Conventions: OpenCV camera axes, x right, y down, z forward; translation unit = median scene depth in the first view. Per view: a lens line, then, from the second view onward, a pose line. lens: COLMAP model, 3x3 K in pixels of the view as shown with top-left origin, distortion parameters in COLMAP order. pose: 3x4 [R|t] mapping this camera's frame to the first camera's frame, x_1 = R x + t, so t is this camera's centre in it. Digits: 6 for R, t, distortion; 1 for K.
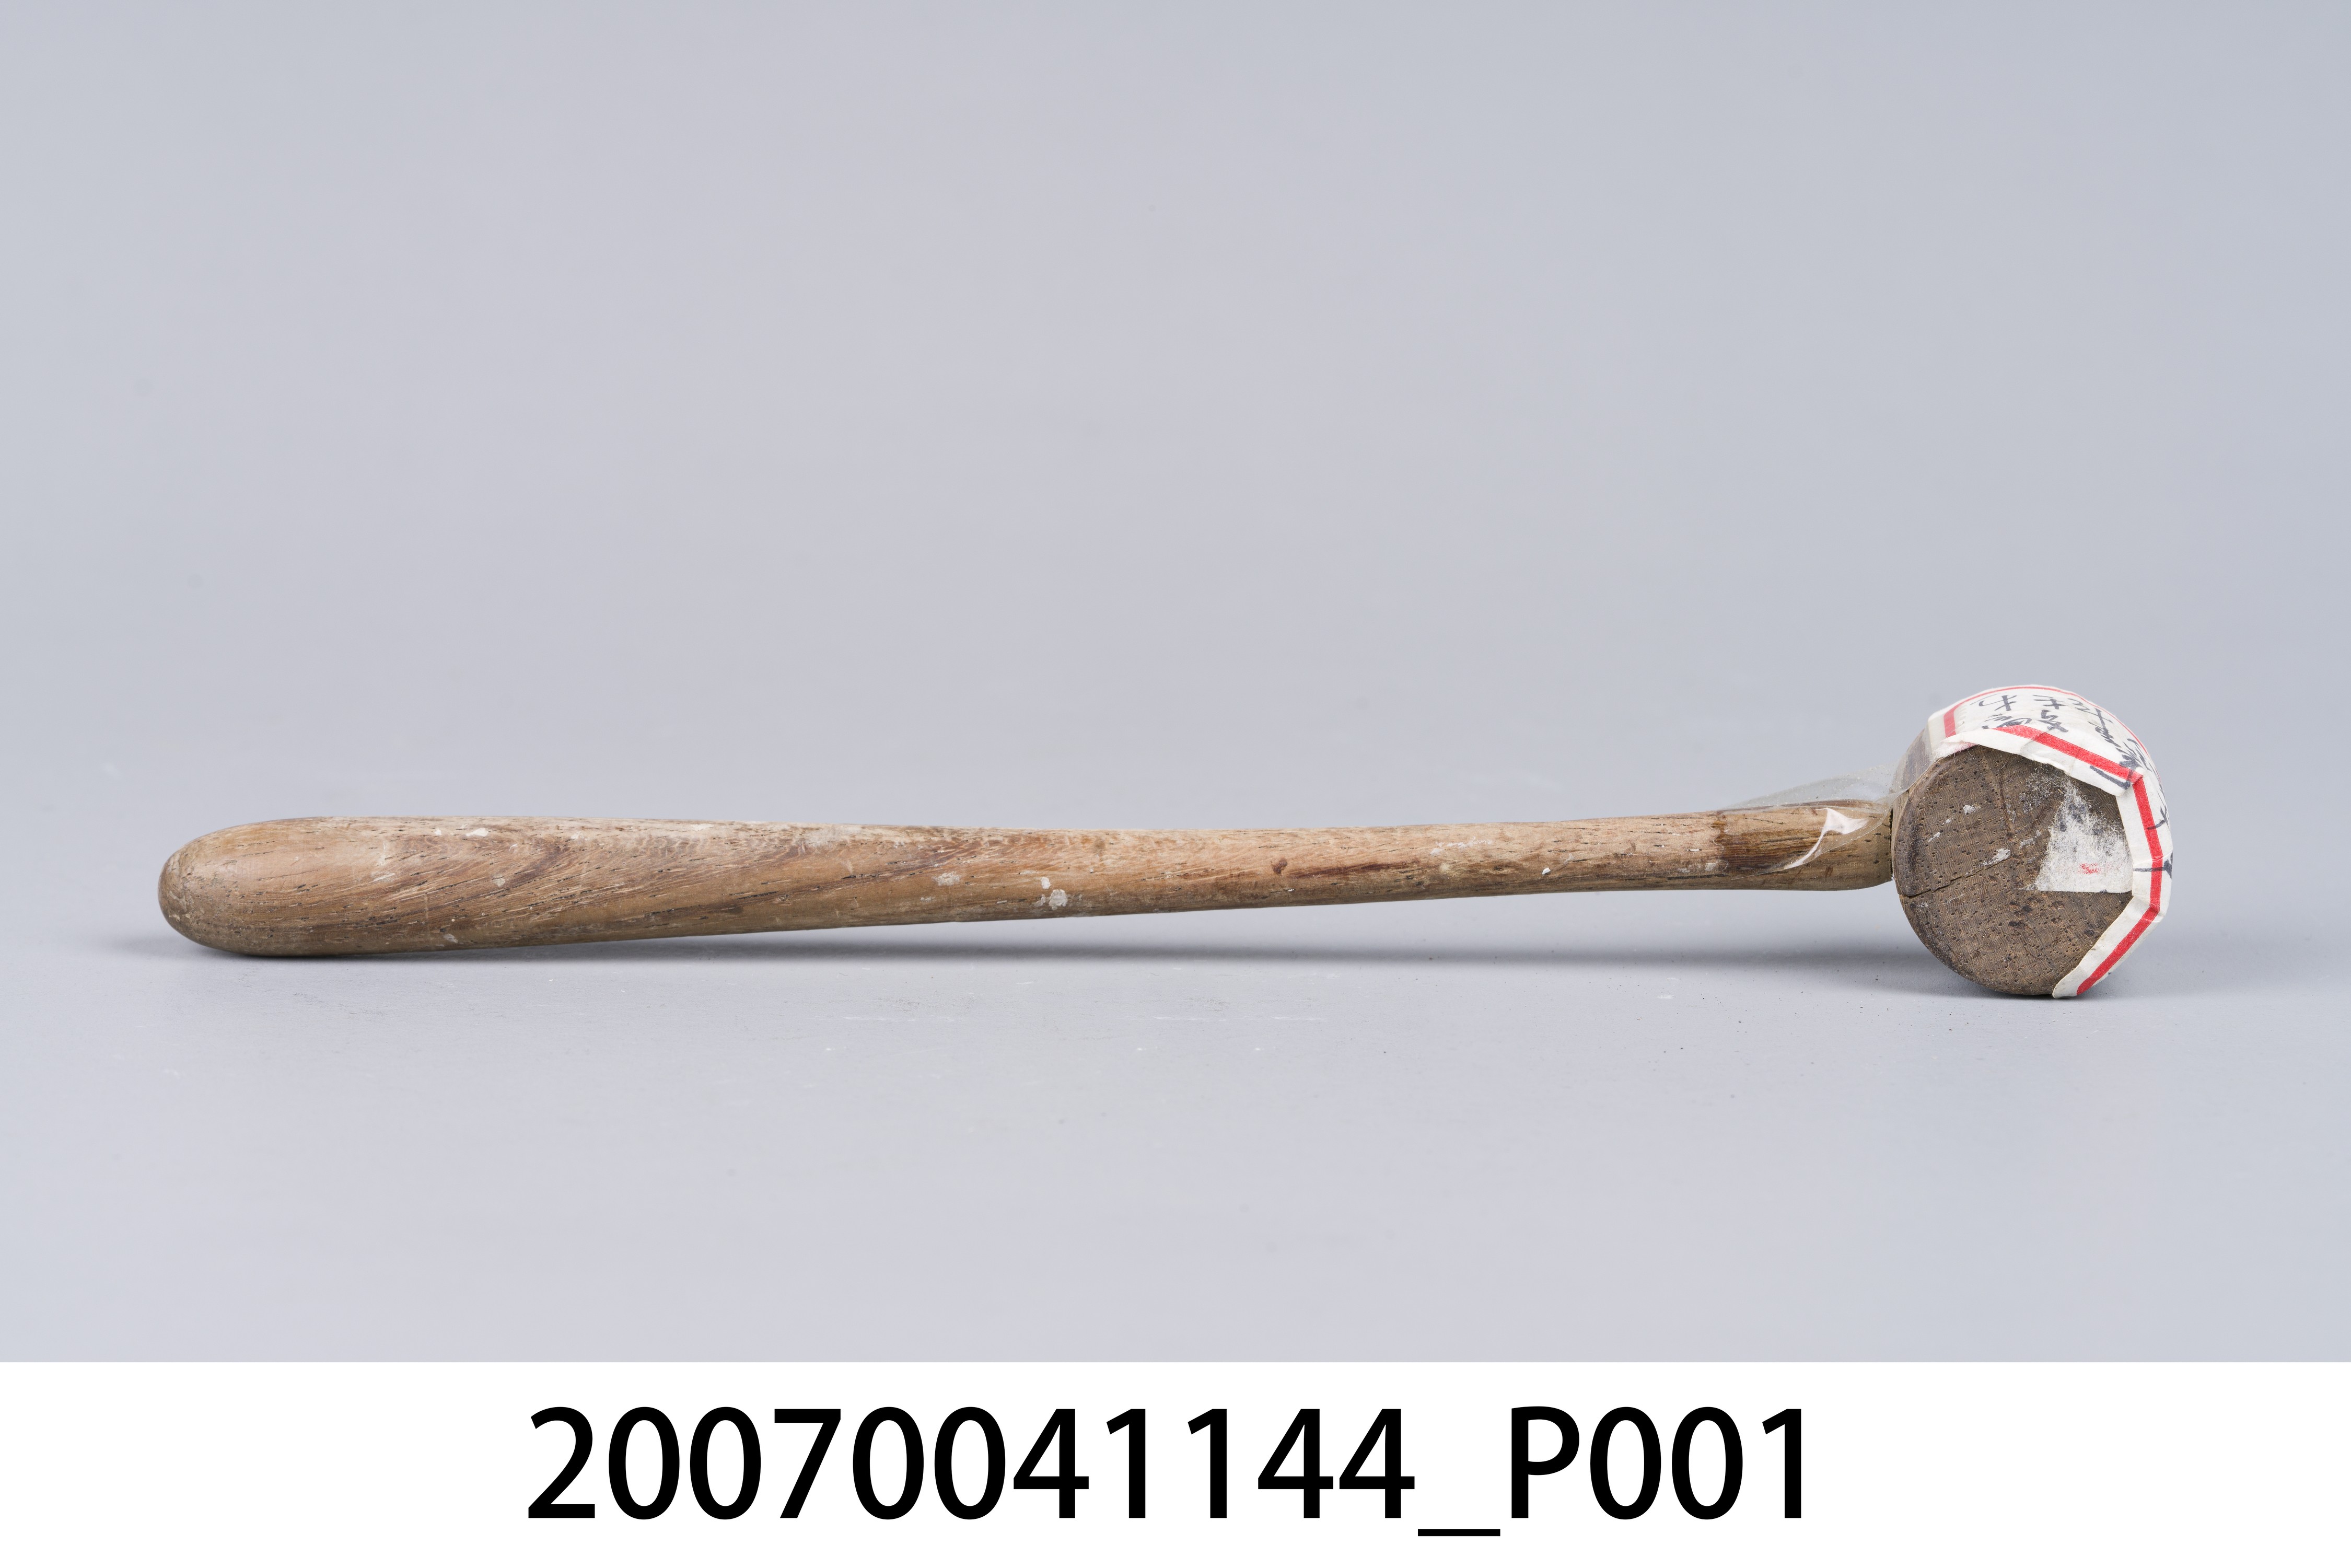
lens RADIAL K [[6571.3, 0, 1175.5], [0, 6571.3, 784.0], [0, 0, 1]] dist [-0.025569, 0.768841]
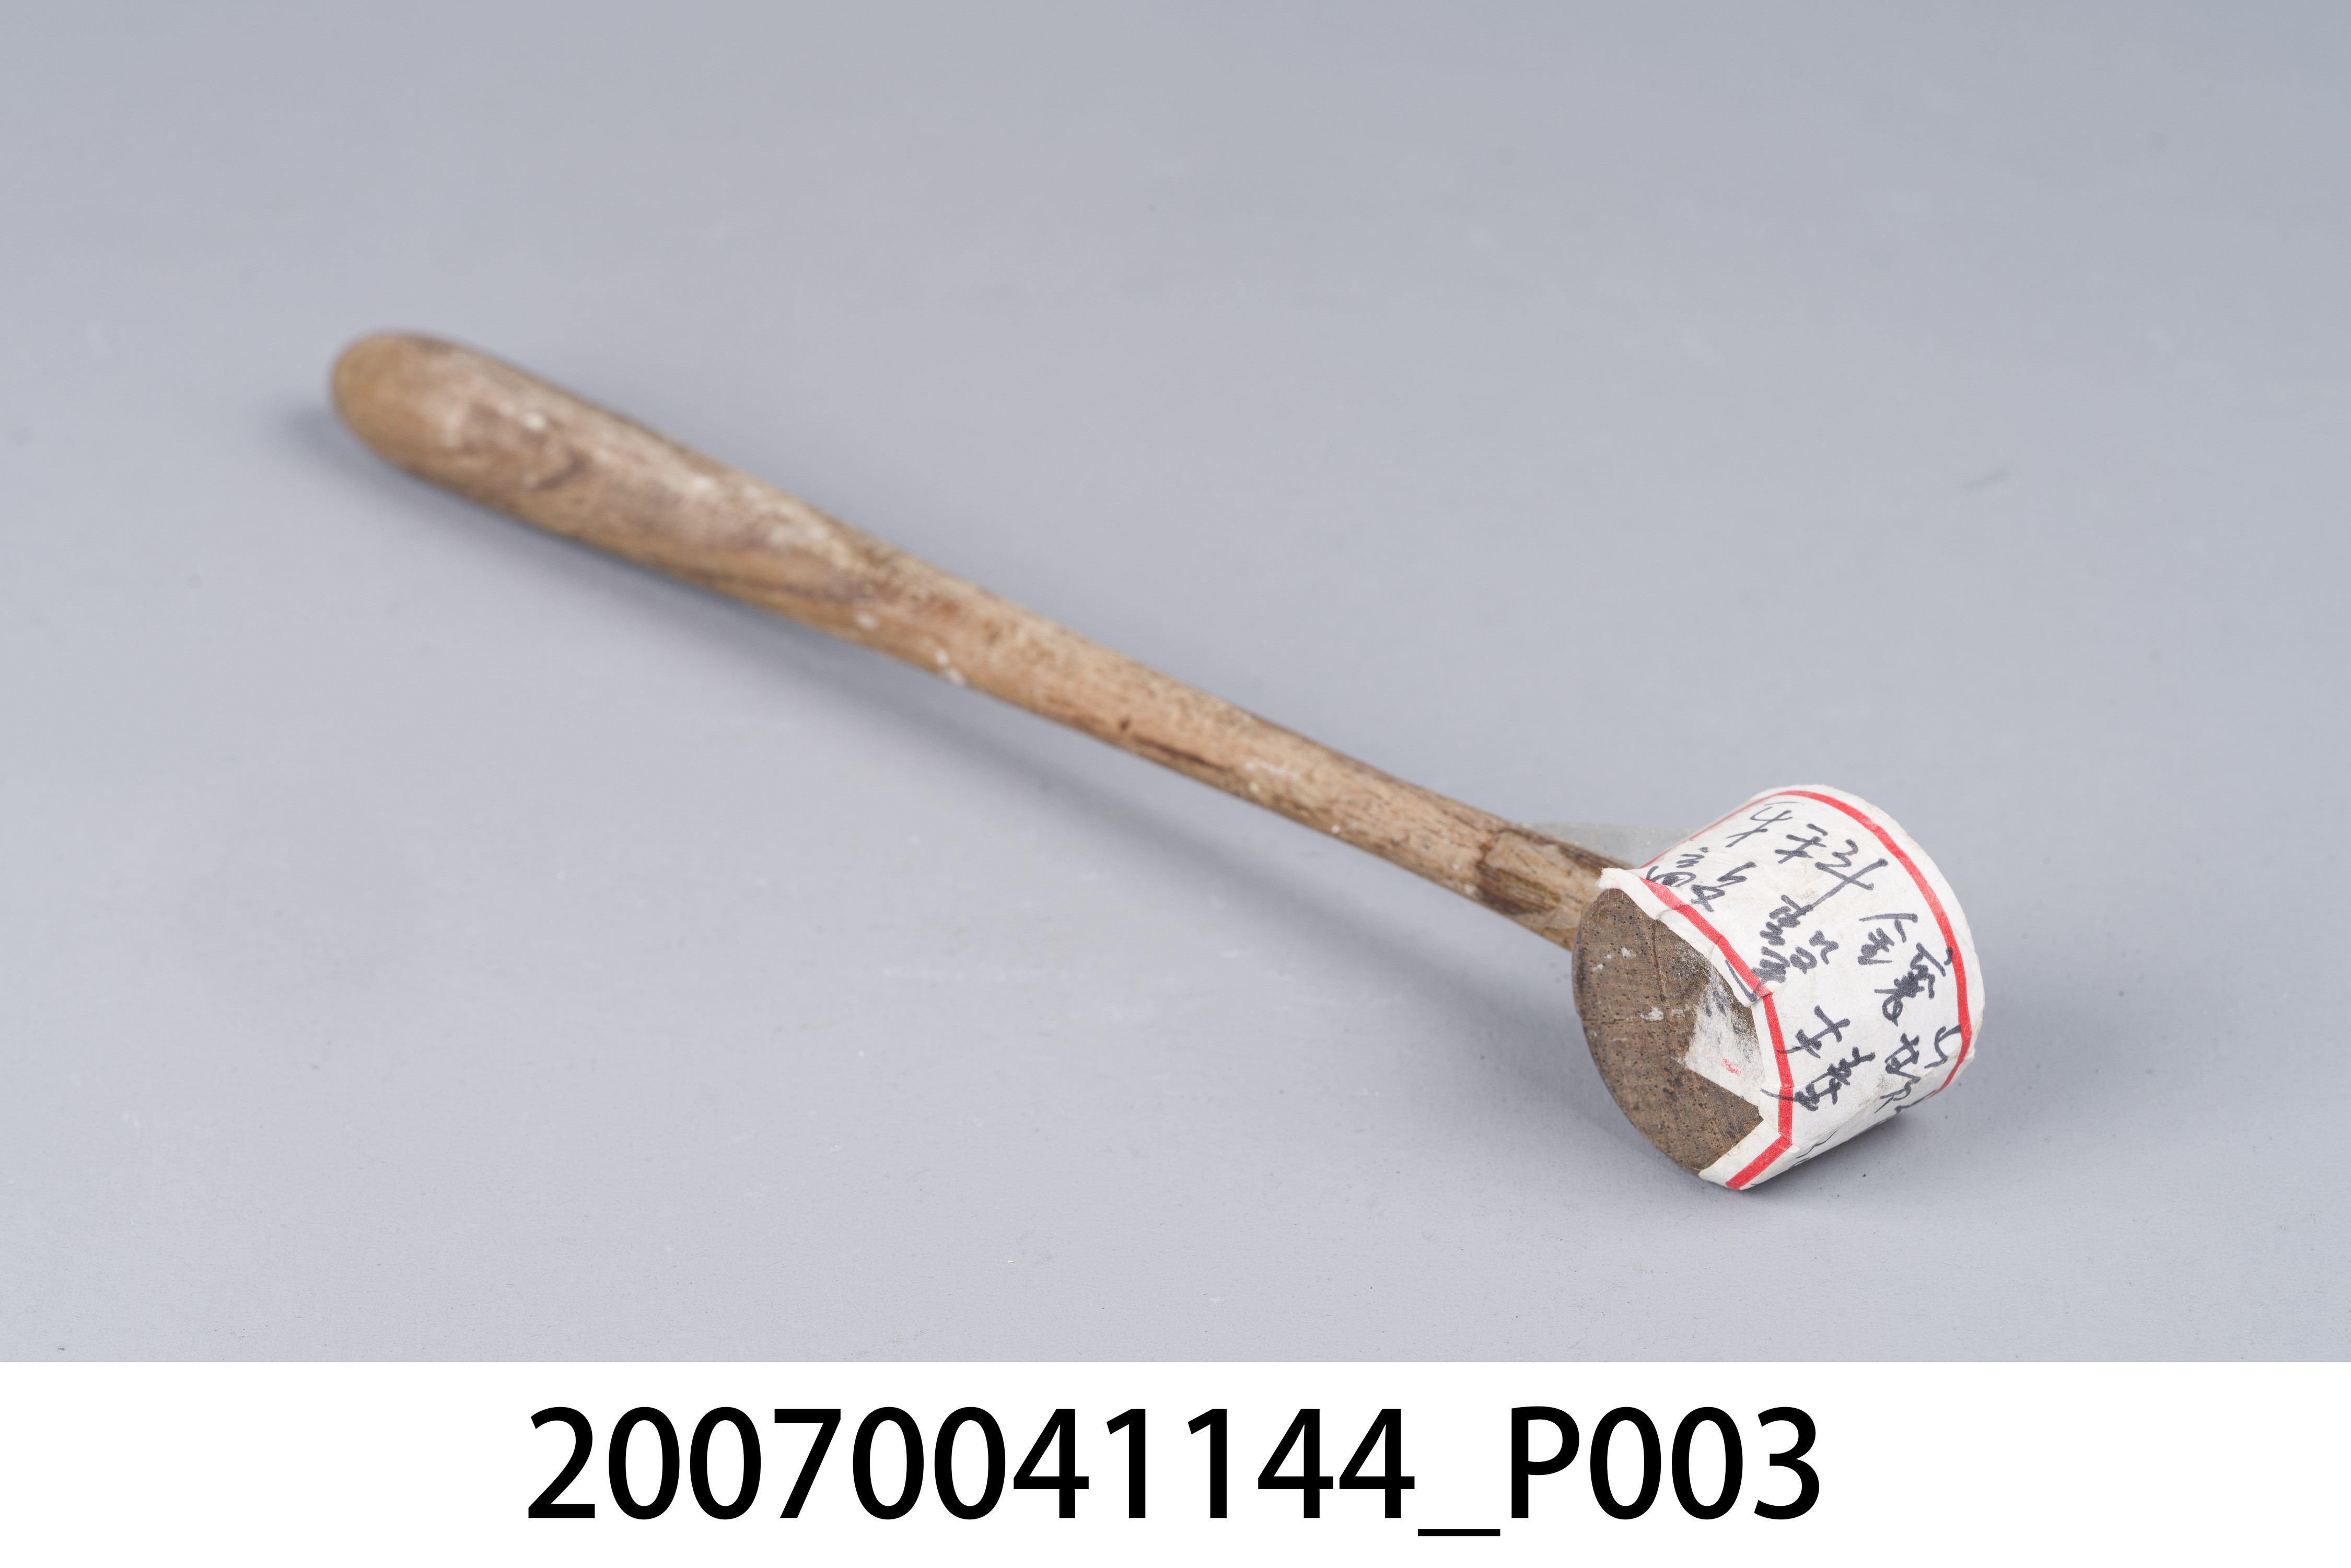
lens RADIAL K [[6571.3, 0, 1175.5], [0, 6571.3, 784.0], [0, 0, 1]] dist [-0.025569, 0.768841]
pose [[0.787664, 0.303385, -0.536231, 0.515638], [-0.122166, 0.929982, 0.346711, -0.297822], [0.603872, -0.207582, 0.769577, 0.328013]]
